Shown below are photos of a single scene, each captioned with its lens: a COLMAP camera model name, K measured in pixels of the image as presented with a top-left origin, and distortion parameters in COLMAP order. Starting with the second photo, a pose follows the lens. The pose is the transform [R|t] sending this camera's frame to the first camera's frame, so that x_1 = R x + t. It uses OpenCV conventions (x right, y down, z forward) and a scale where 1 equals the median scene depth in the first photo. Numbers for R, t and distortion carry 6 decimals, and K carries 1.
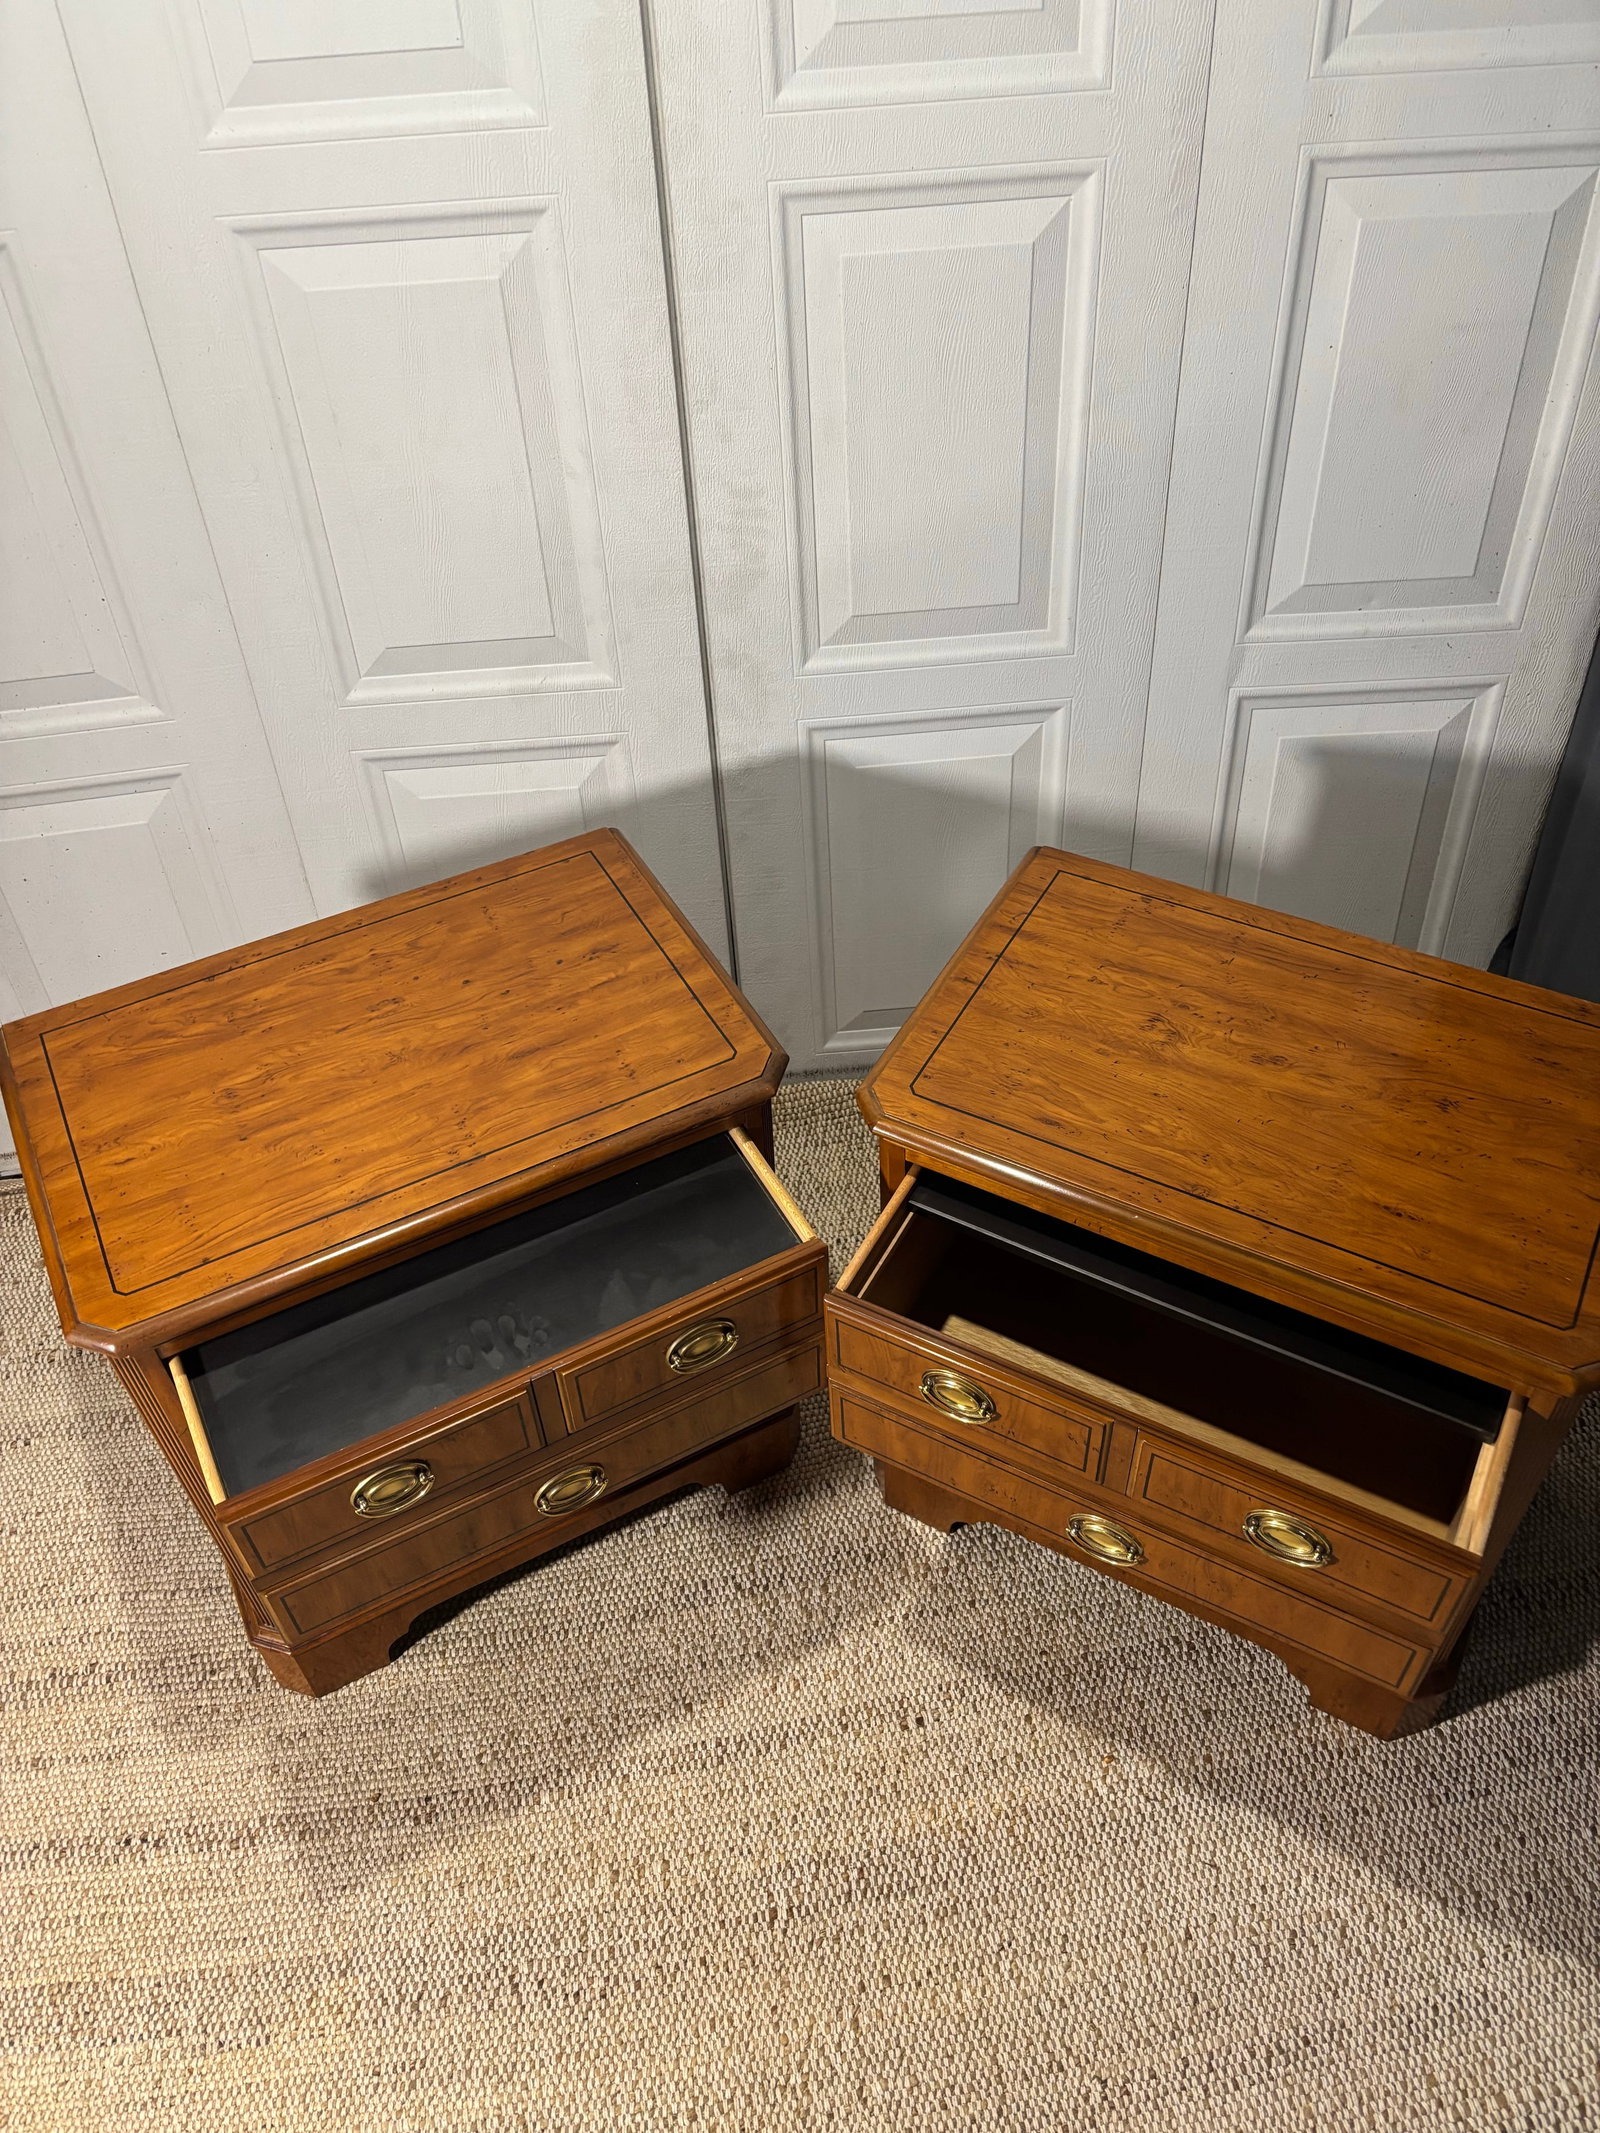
lens RADIAL K [[1636.4, 0, 800.0], [0, 1636.4, 1066.5], [0, 0, 1]] dist [0.031654, -0.052776]
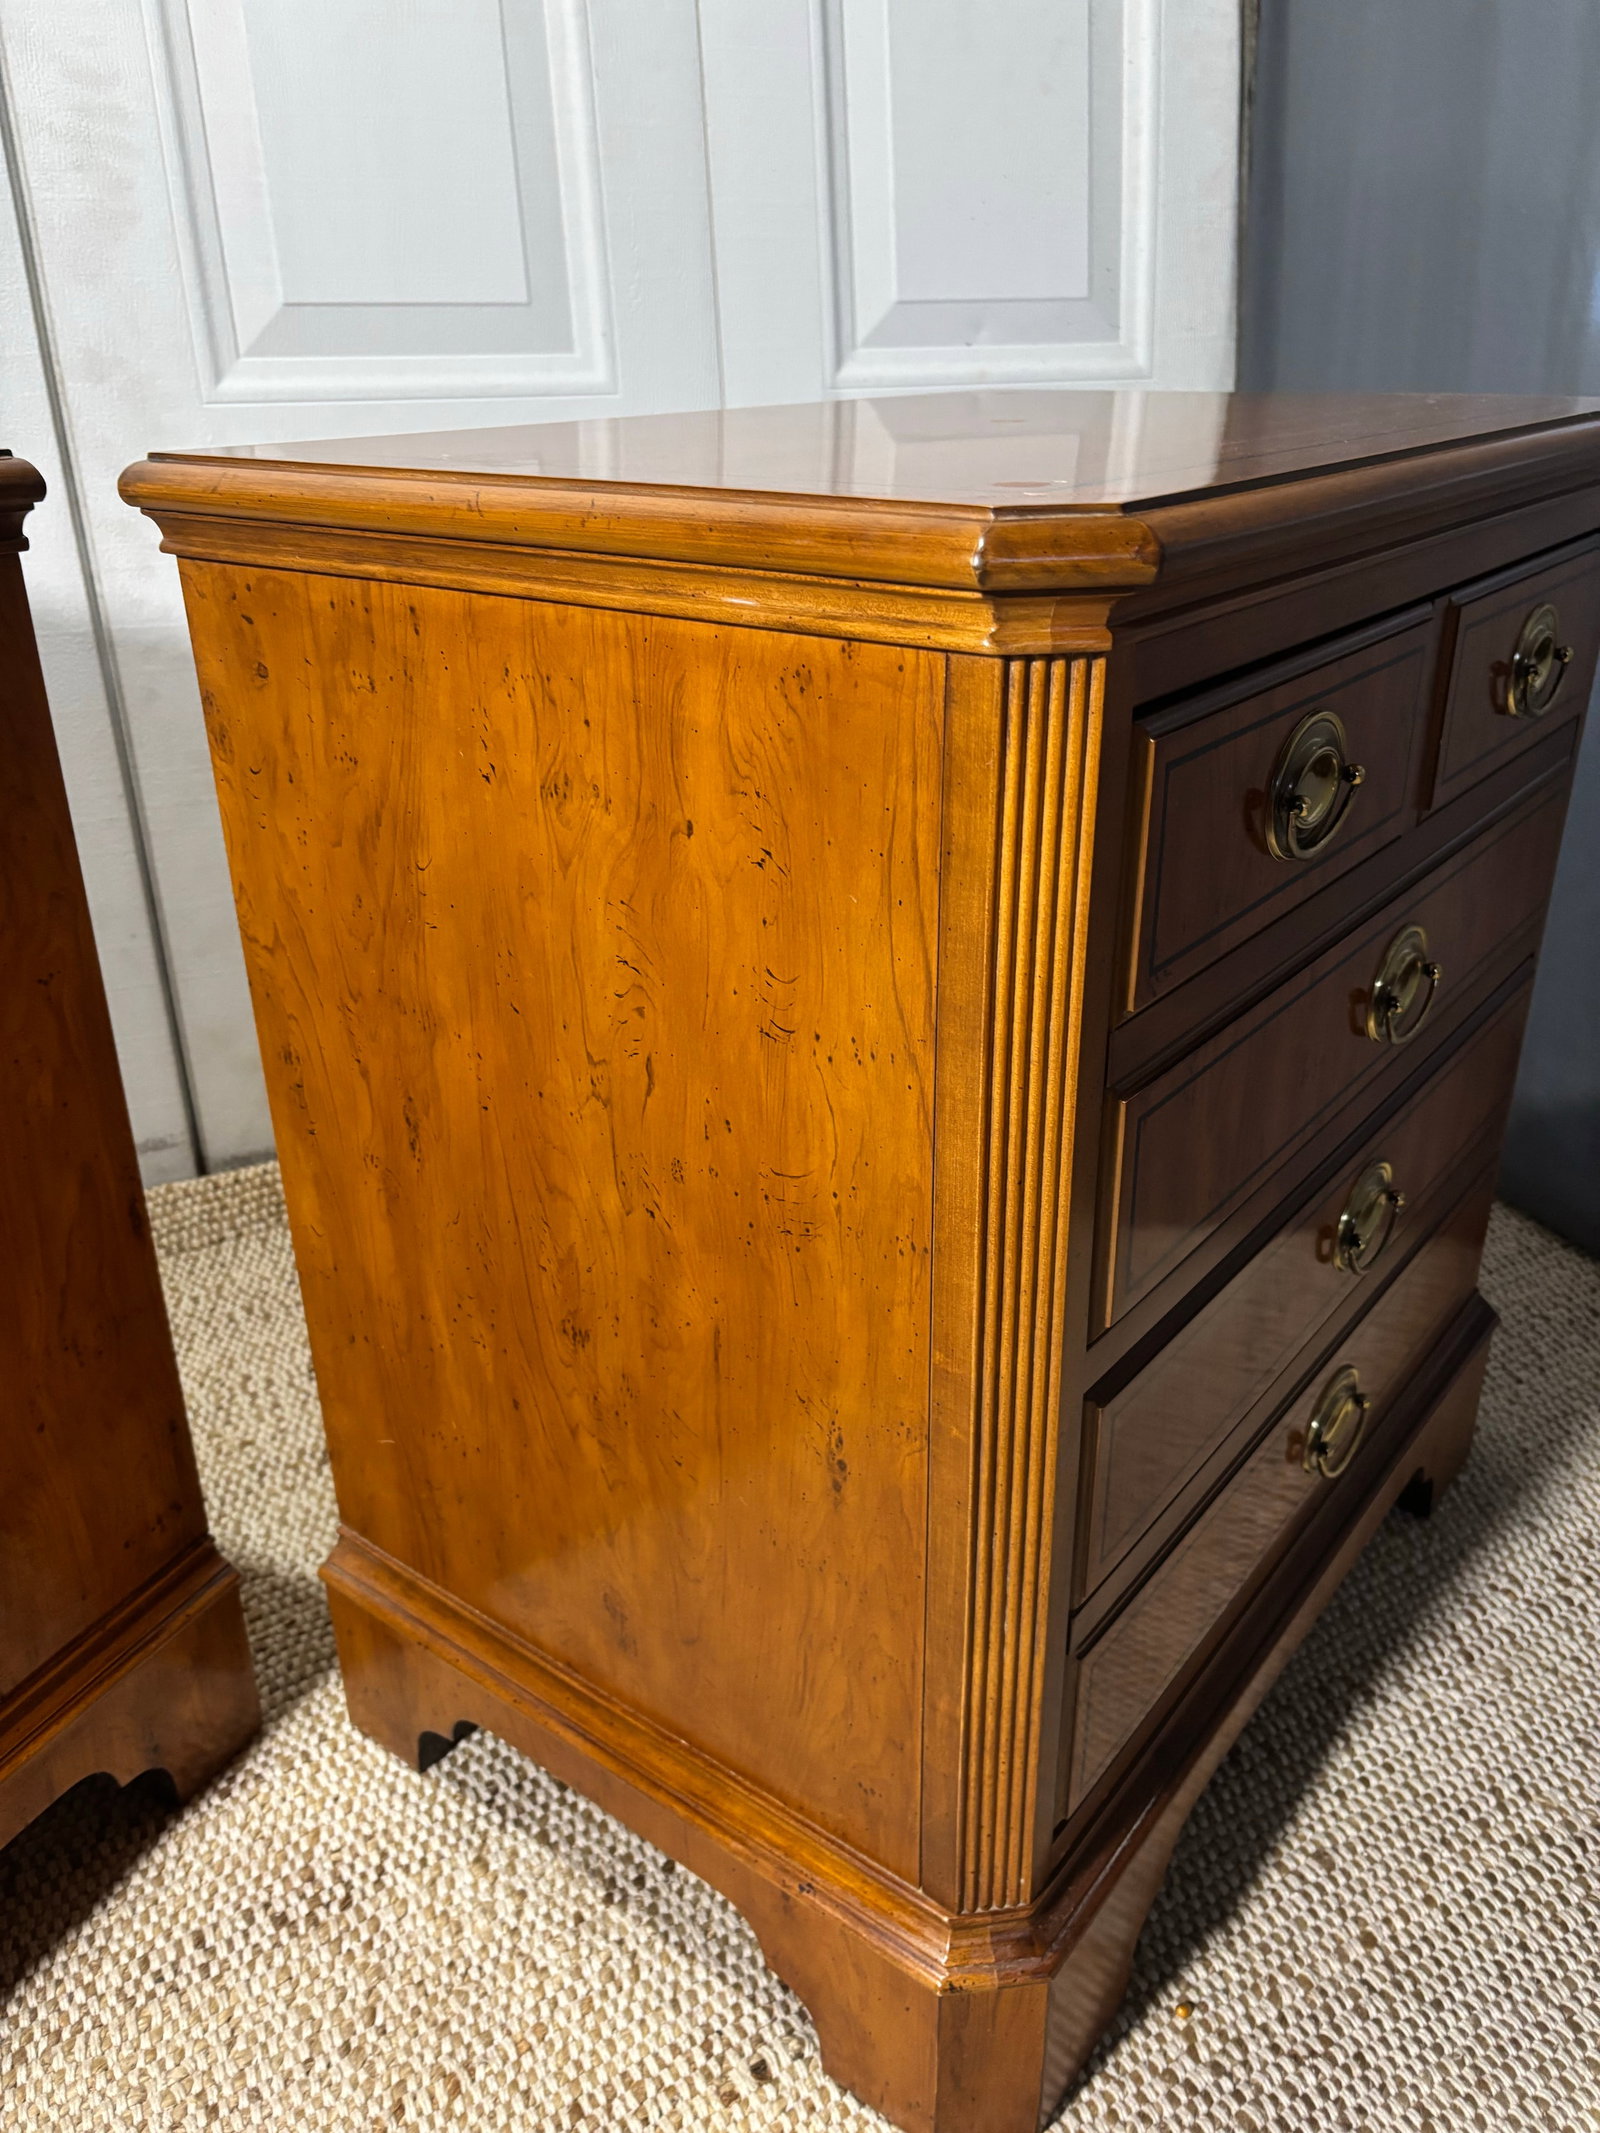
lens RADIAL K [[1615.4, 0, 816.9], [0, 1615.4, 1077.8], [0, 0, 1]] dist [0.003754, -0.046160]
pose [[0.934872, -0.115206, 0.335772, -0.024129], [0.227630, 0.920361, -0.317995, 0.312328], [-0.272397, 0.373716, 0.886643, 0.558788]]
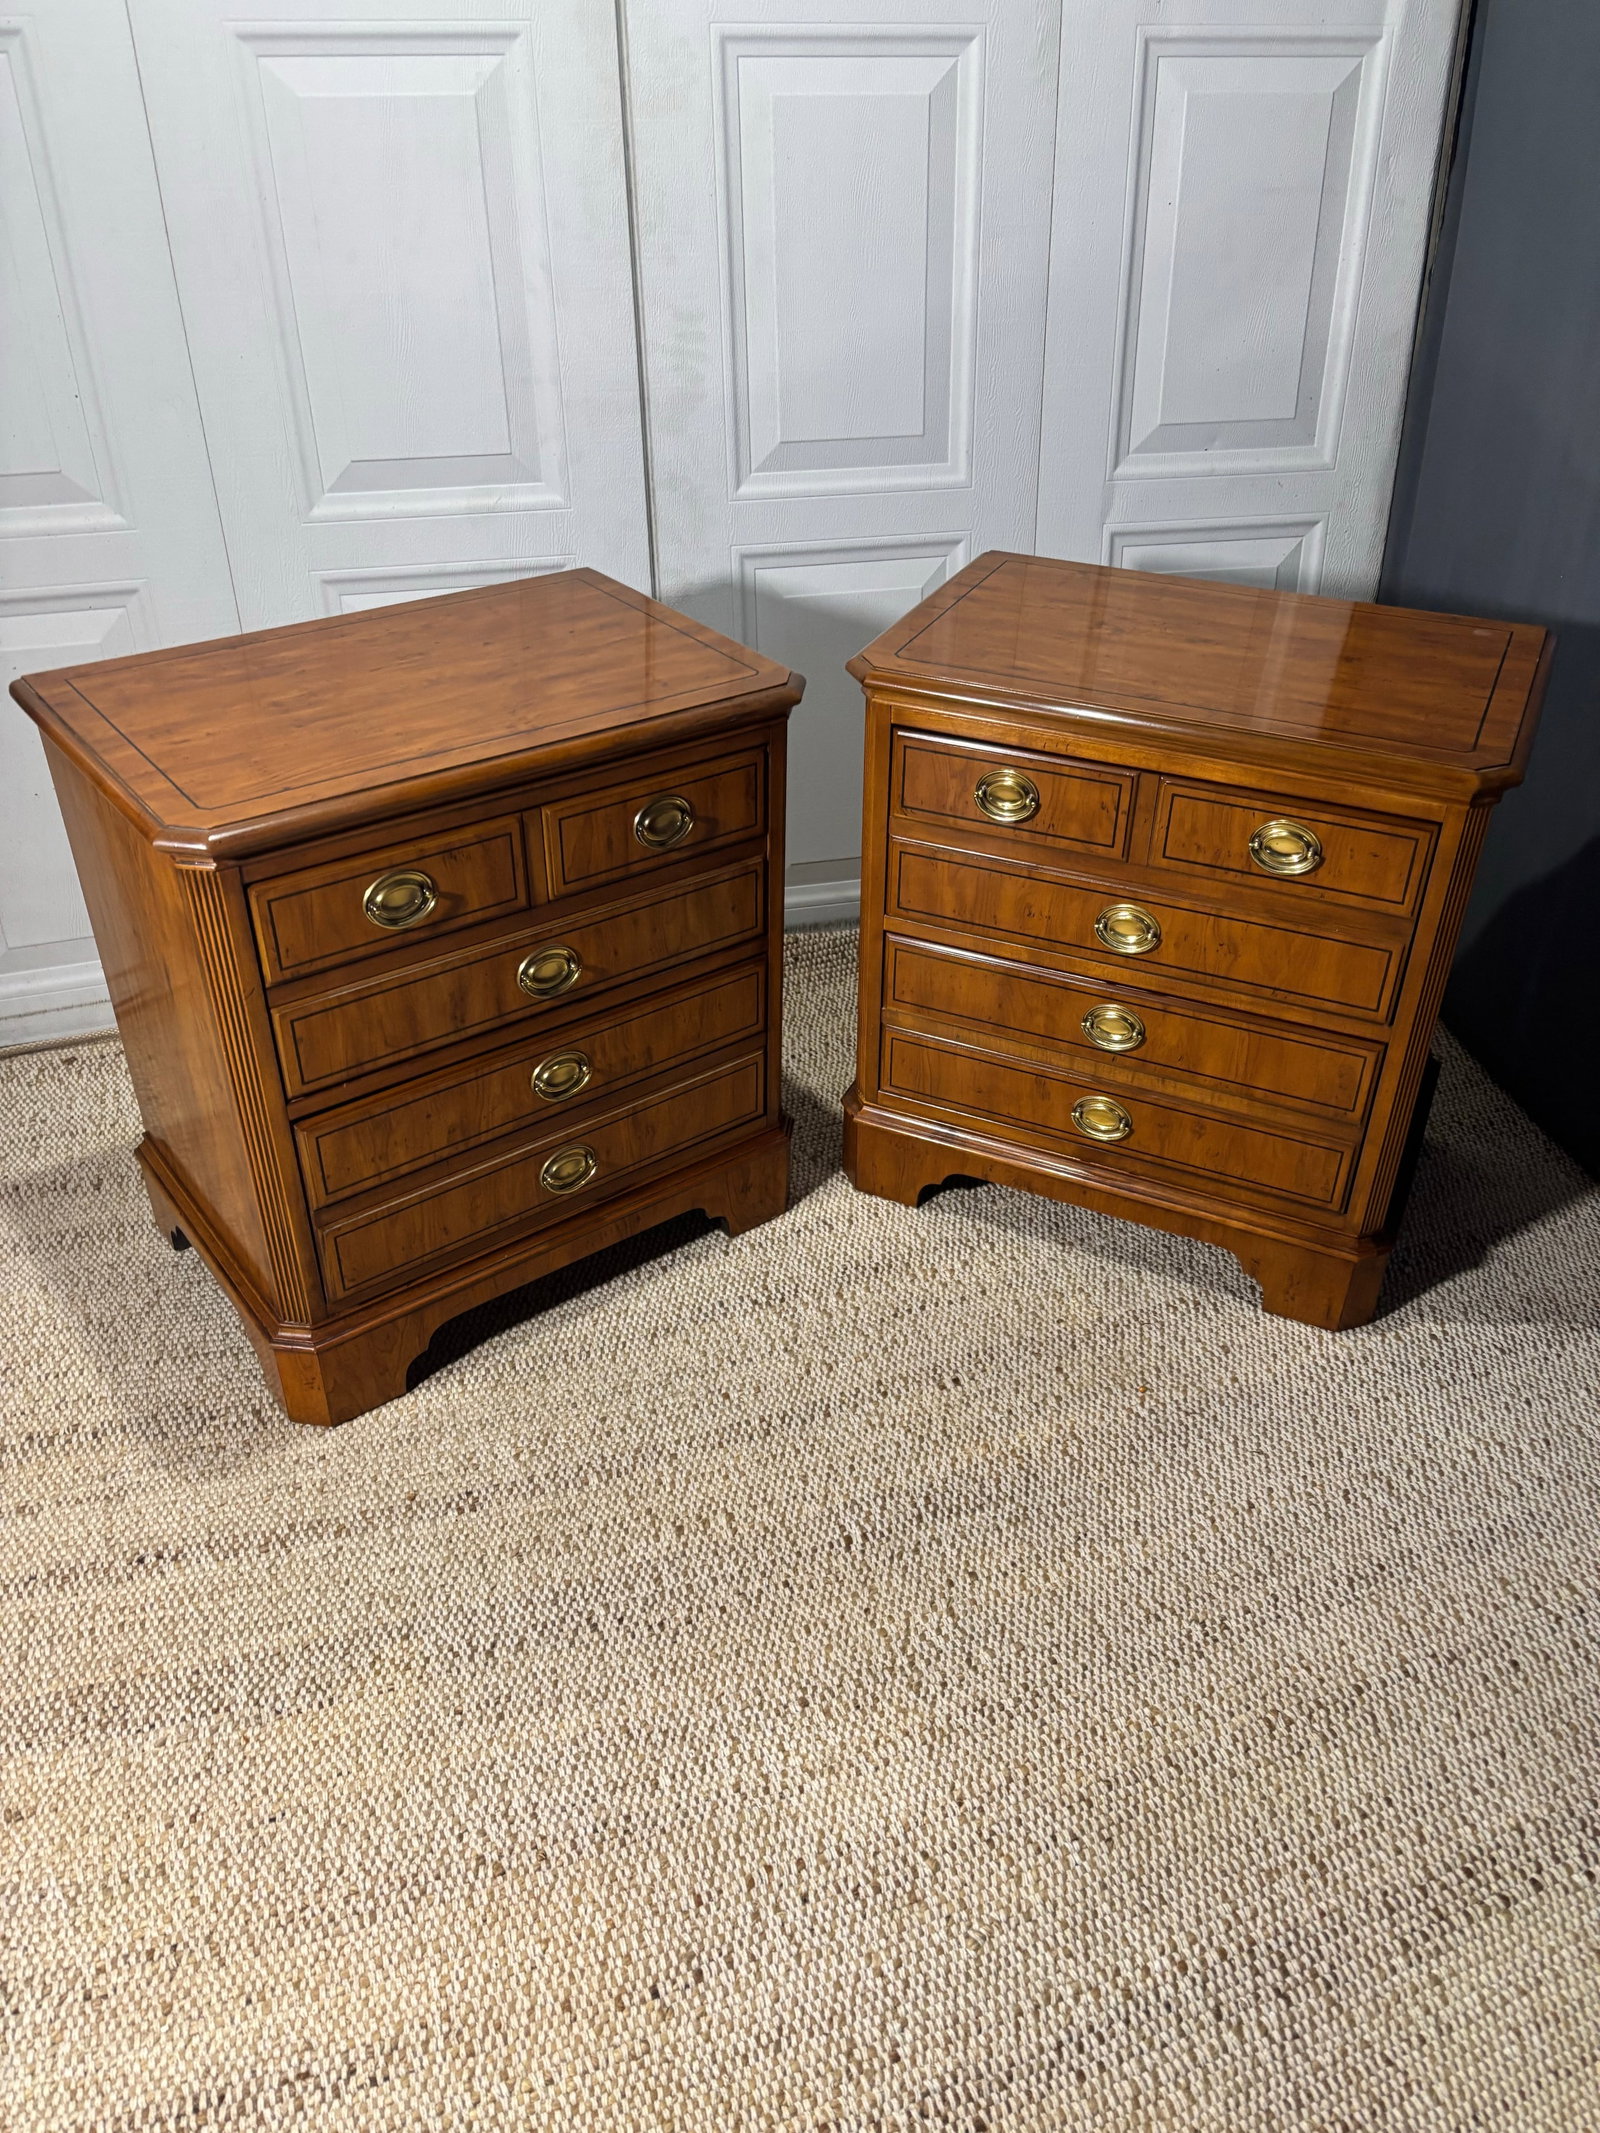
lens RADIAL K [[1629.8, 0, 829.2], [0, 1629.8, 1076.7], [0, 0, 1]] dist [0.023563, -0.031802]
pose [[0.983289, -0.054982, 0.173553, -0.176543], [0.087257, 0.979006, -0.184212, 0.412433], [-0.159781, 0.196278, 0.967443, 0.003652]]
